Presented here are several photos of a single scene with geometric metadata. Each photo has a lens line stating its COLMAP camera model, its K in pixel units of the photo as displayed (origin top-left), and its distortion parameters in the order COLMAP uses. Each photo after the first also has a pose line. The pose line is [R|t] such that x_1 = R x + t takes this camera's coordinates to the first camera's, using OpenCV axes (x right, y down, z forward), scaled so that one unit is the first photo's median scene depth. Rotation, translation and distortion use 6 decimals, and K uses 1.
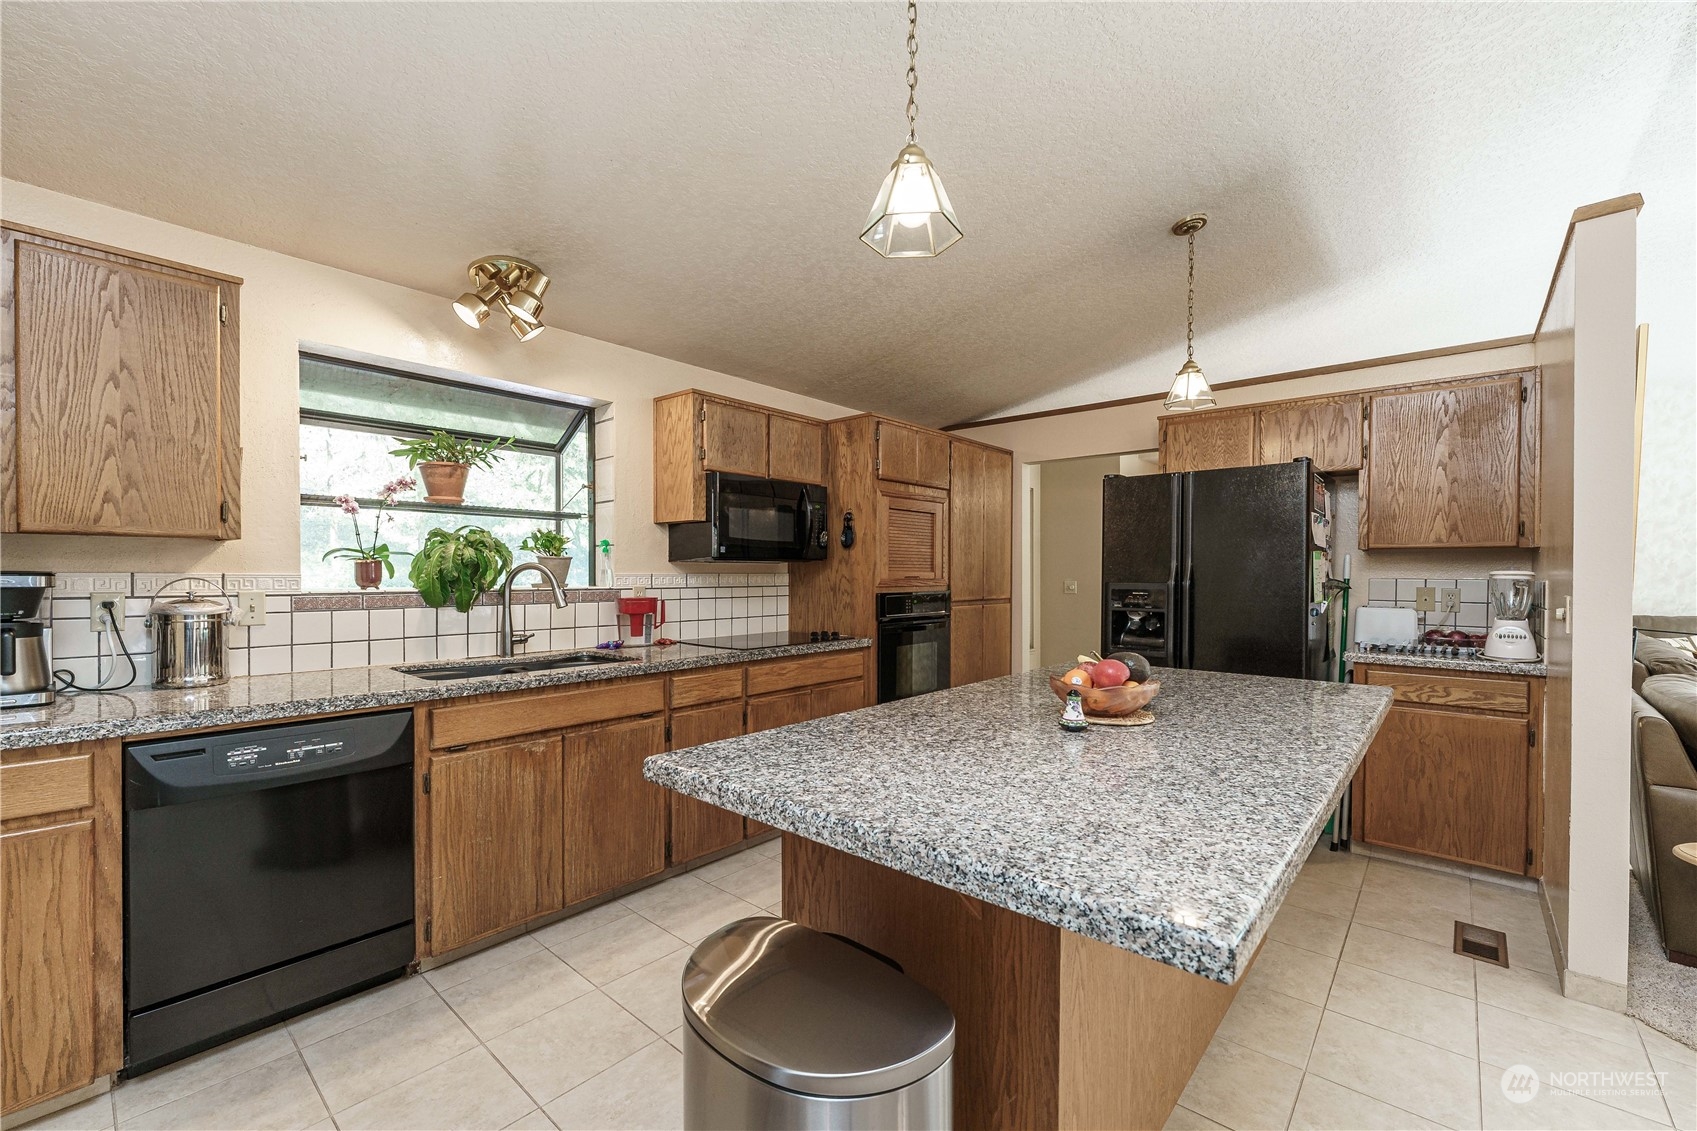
lens RADIAL K [[699.9, 0, 851.4], [0, 699.9, 579.0], [0, 0, 1]] dist [-0.003484, -0.000343]
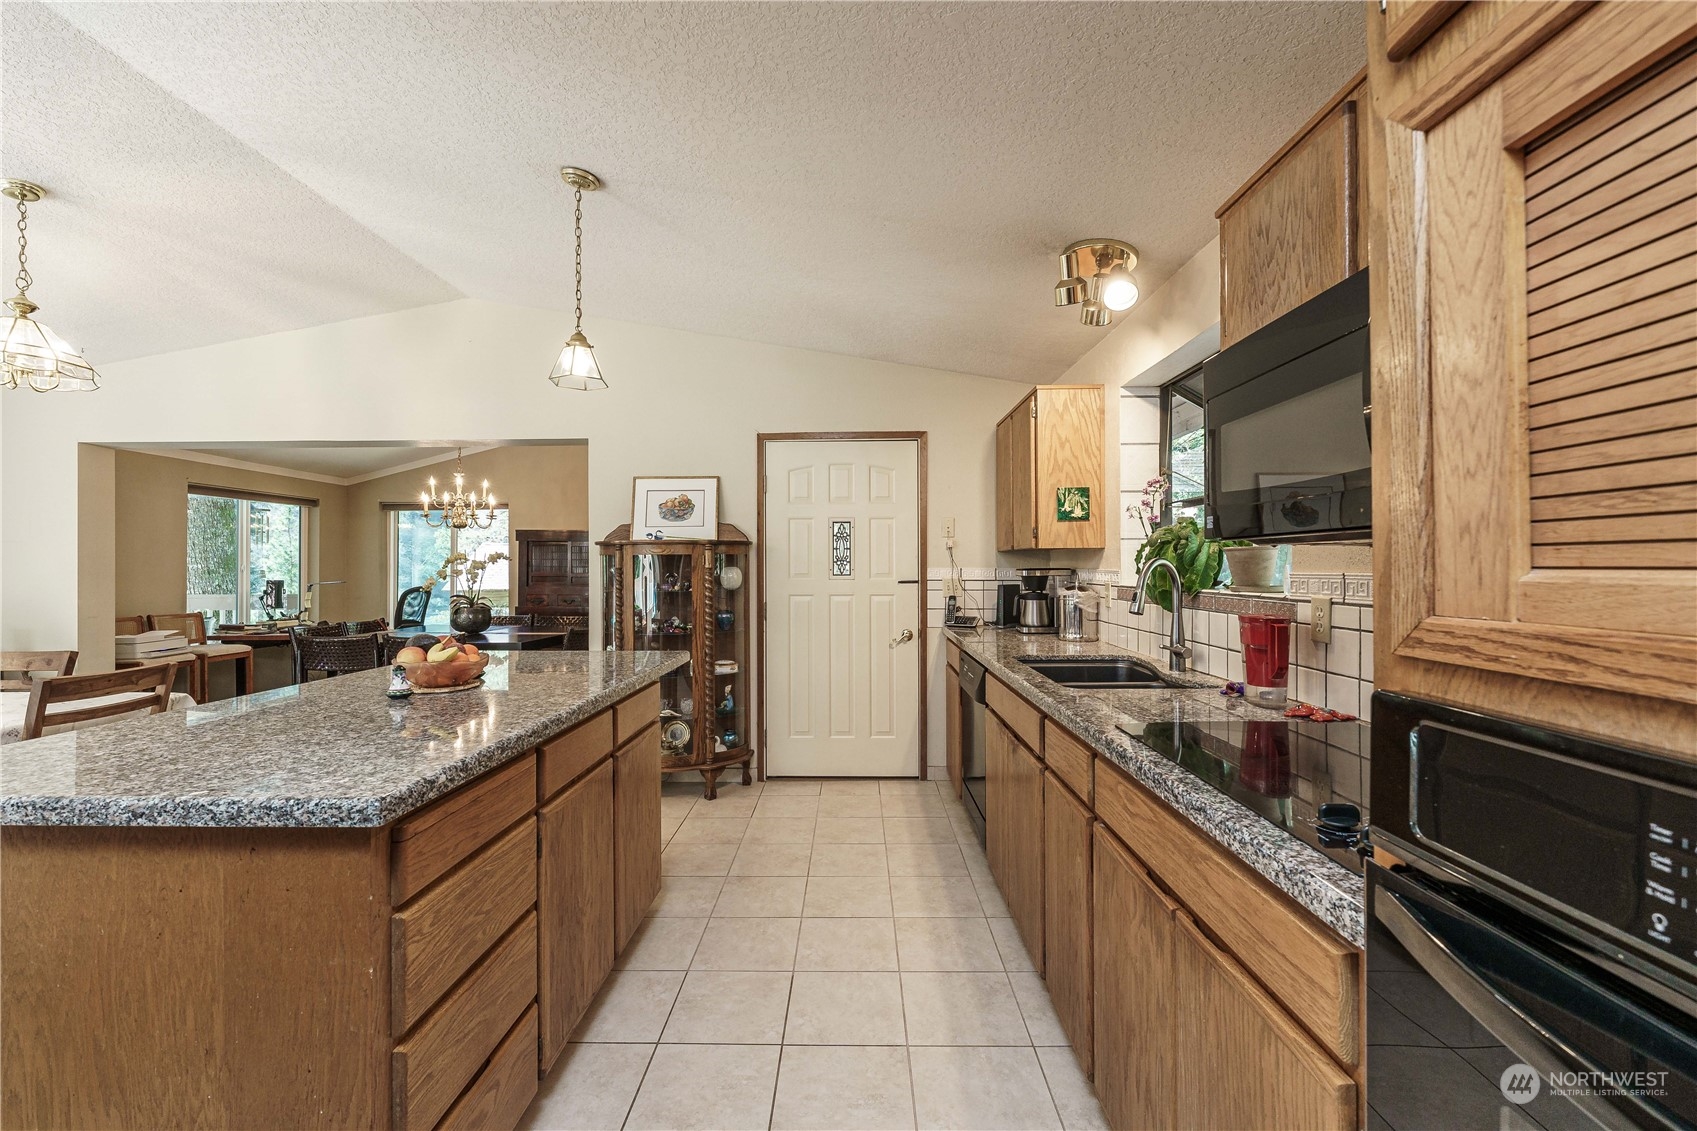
lens RADIAL K [[705.2, 0, 848.5], [0, 705.2, 565.5], [0, 0, 1]] dist [-0.001405, 0.000031]
pose [[-0.761089, -0.001244, -0.648646, 0.317834], [-0.005907, 0.999970, 0.005013, -0.014493], [0.648621, 0.007646, -0.761073, 1.242541]]
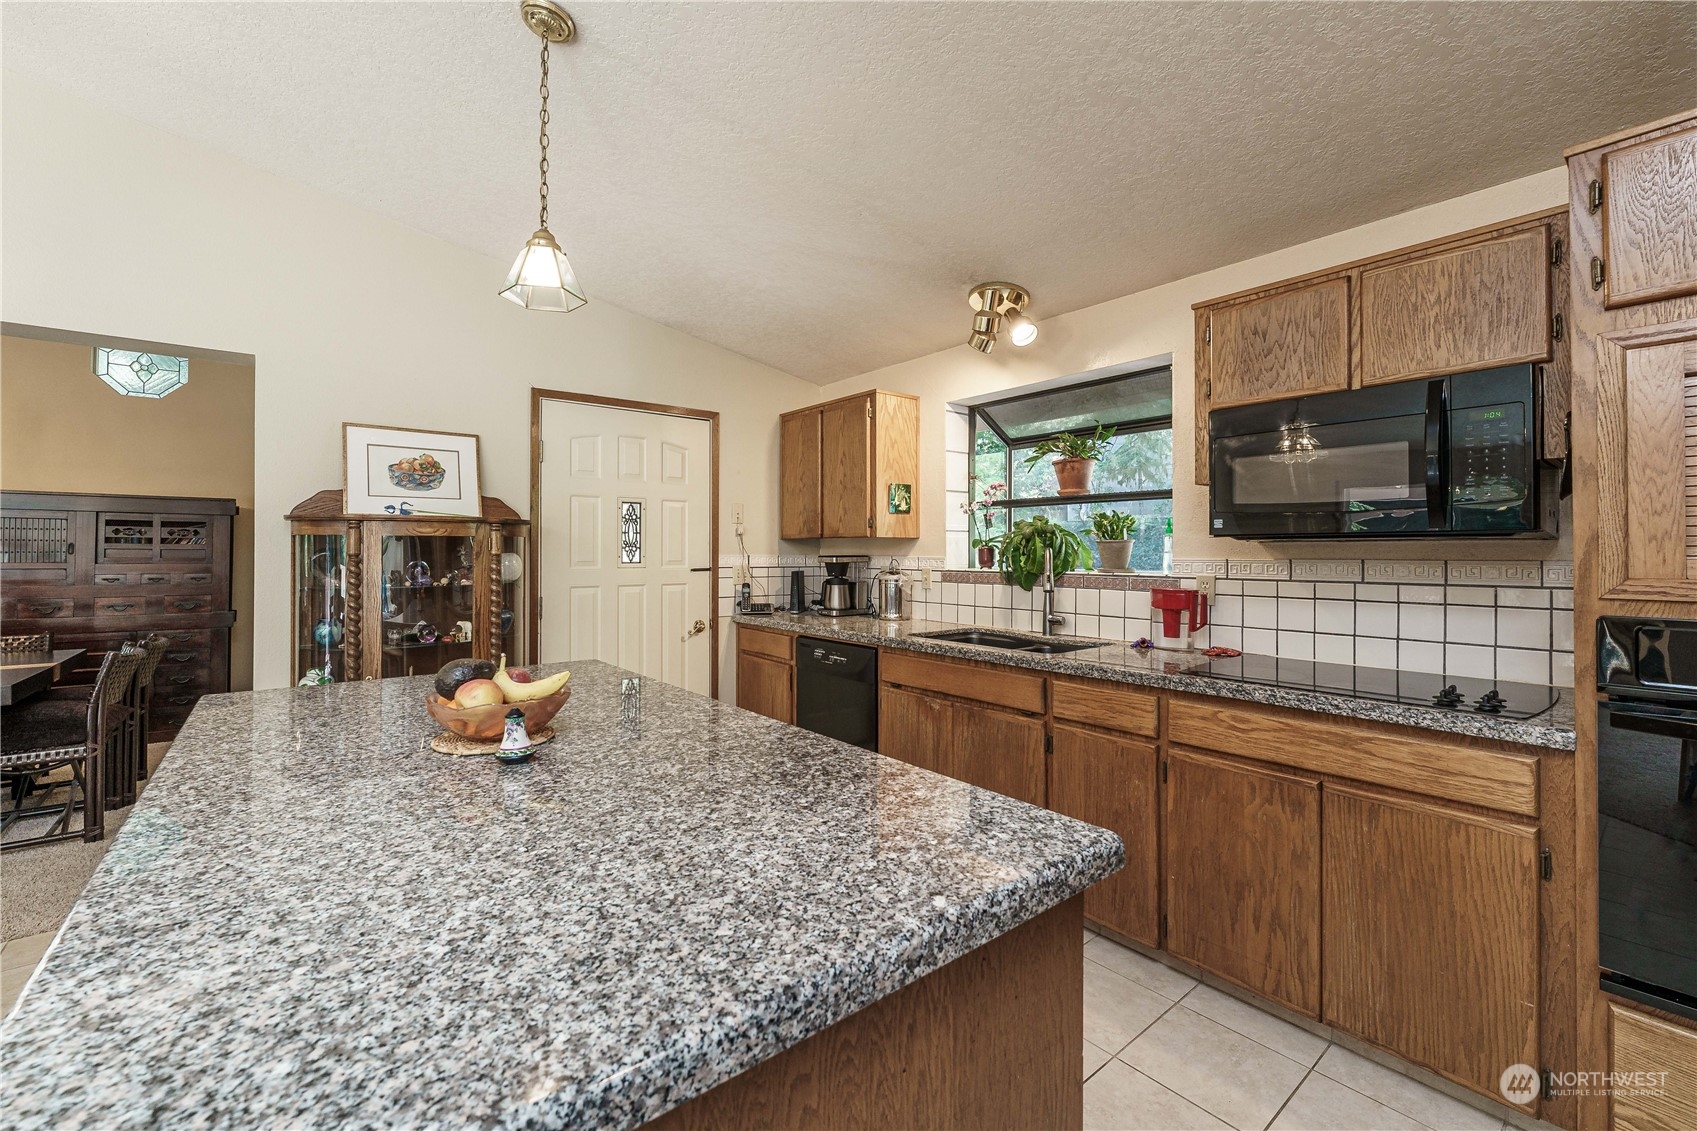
lens RADIAL K [[702.0, 0, 867.8], [0, 702.0, 554.5], [0, 0, 1]] dist [-0.003770, -0.000020]
pose [[-0.150734, -0.000838, -0.988574, 0.553186], [-0.011962, 0.999928, 0.000976, -0.009443], [0.988502, 0.011973, -0.150733, 0.795585]]
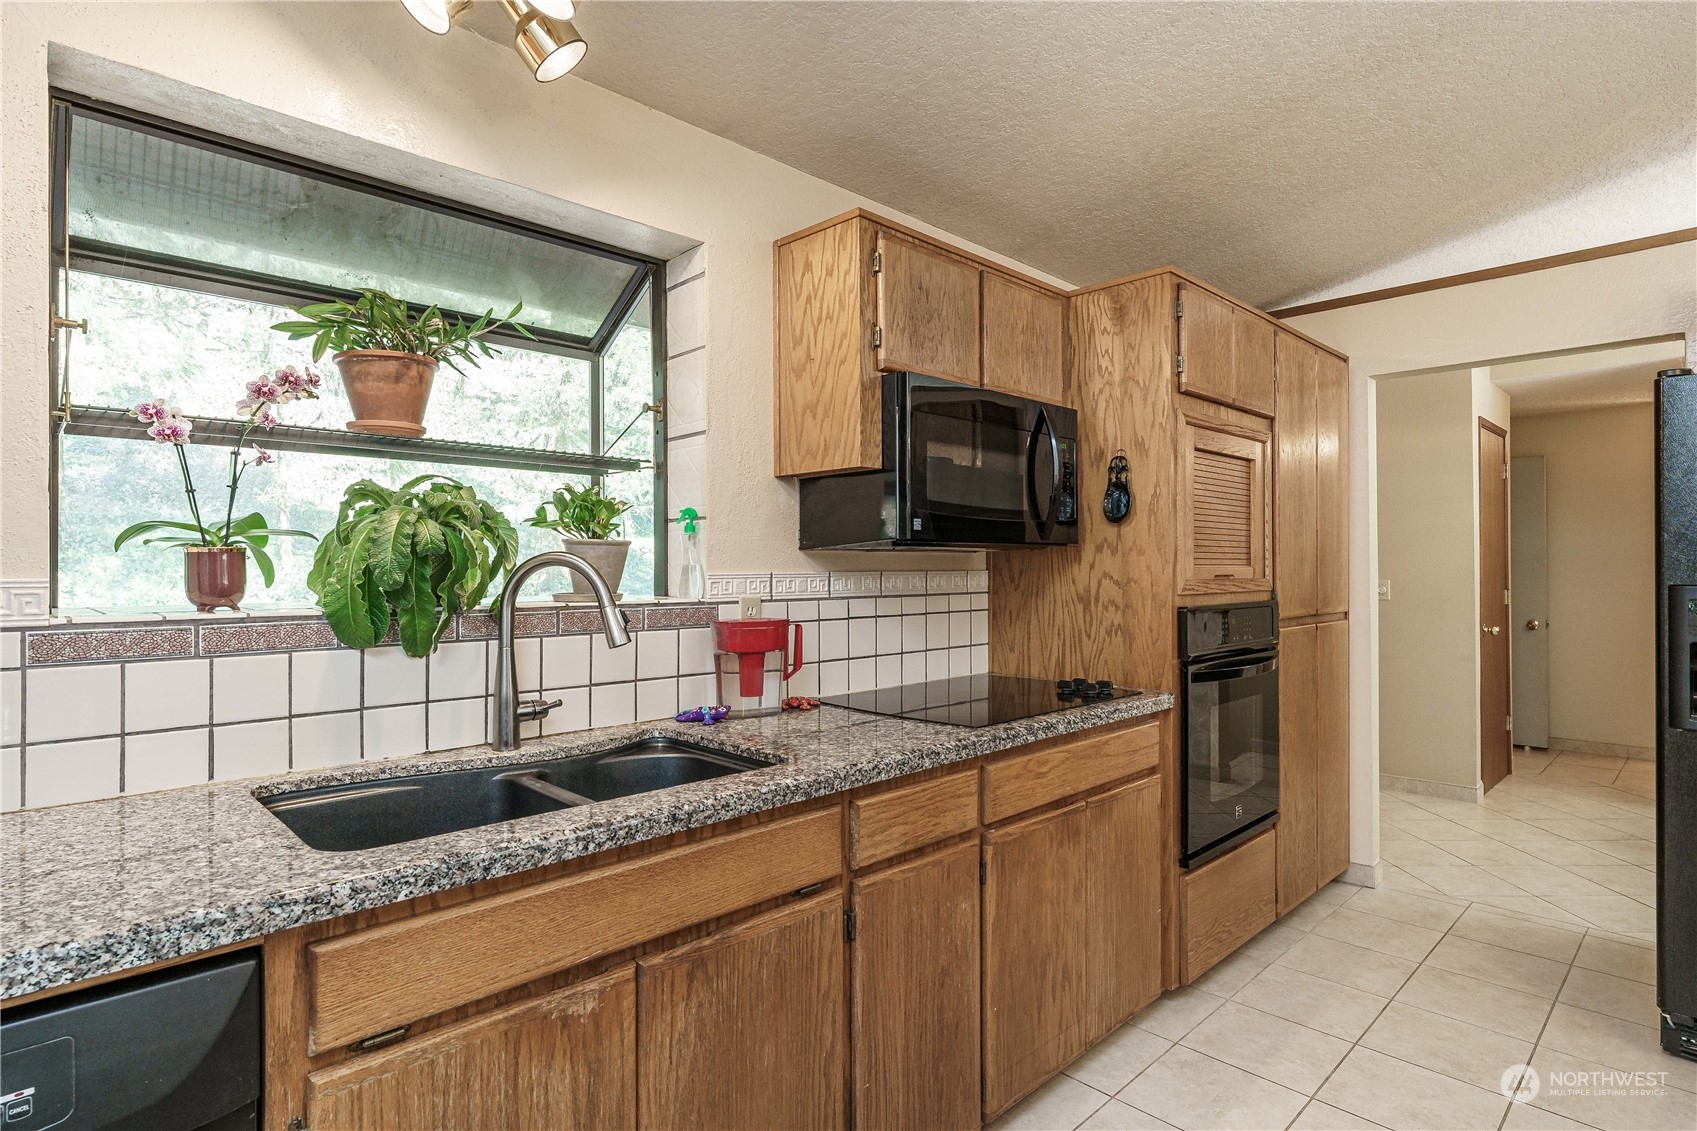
lens RADIAL K [[877.7, 0, 846.1], [0, 877.7, 561.5], [0, 0, 1]] dist [-0.000896, 0.000321]
pose [[0.996446, -0.005442, -0.084064, -0.188008], [0.004101, 0.999862, -0.016114, -0.005408], [0.084140, 0.015711, 0.996330, 0.375654]]
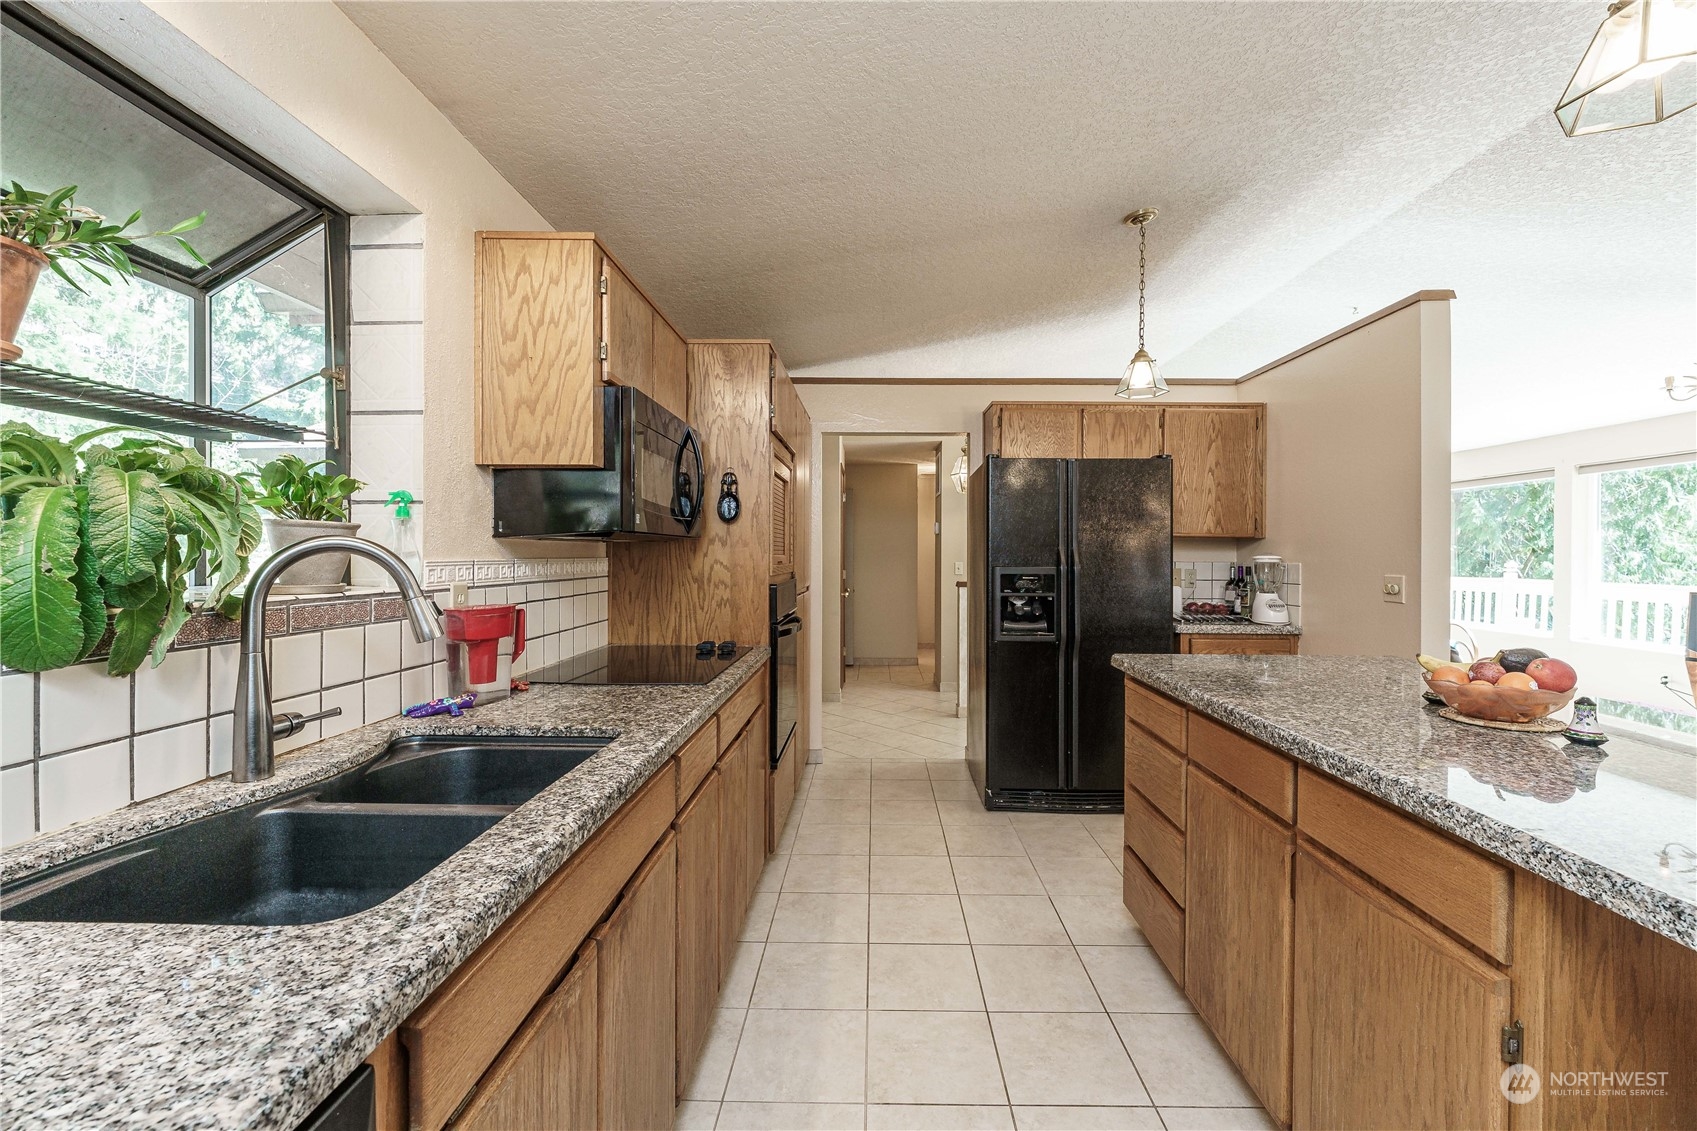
lens RADIAL K [[702.0, 0, 867.8], [0, 702.0, 554.5], [0, 0, 1]] dist [-0.003770, -0.000020]
pose [[0.761105, 0.001394, 0.648627, -0.435453], [0.003686, 0.999972, -0.006475, -0.007427], [-0.648618, 0.007319, 0.761079, 0.434816]]
